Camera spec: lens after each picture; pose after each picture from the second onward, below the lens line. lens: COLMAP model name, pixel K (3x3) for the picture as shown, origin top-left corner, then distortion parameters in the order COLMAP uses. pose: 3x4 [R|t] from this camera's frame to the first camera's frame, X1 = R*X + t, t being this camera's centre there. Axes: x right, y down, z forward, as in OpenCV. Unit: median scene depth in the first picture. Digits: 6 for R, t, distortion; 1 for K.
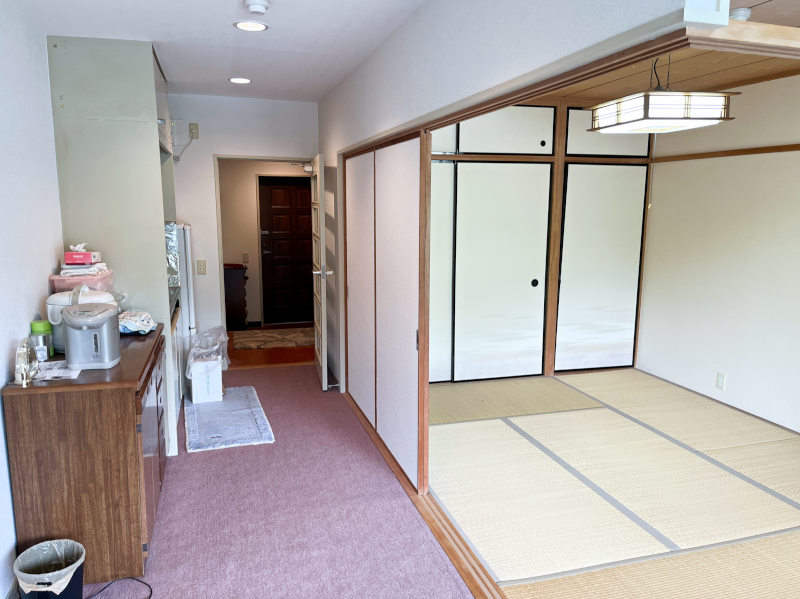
lens RADIAL K [[620.1, 0, 401.0], [0, 620.1, 307.0], [0, 0, 1]] dist [0.042742, -0.071320]
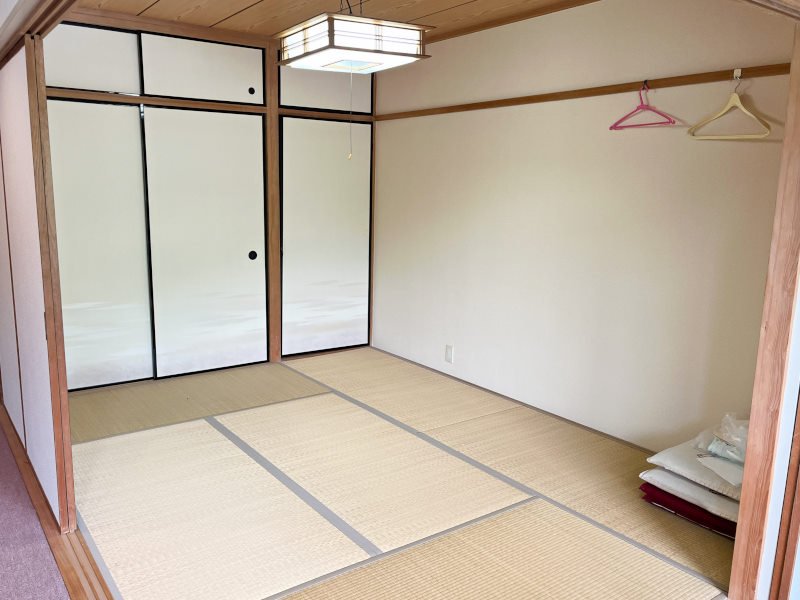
lens RADIAL K [[660.8, 0, 386.9], [0, 660.8, 302.4], [0, 0, 1]] dist [0.007861, 0.001120]
pose [[0.945857, -0.046244, 0.321274, 0.114976], [0.041765, 0.998910, 0.020824, 0.018148], [-0.321887, -0.006279, 0.946757, 0.093714]]
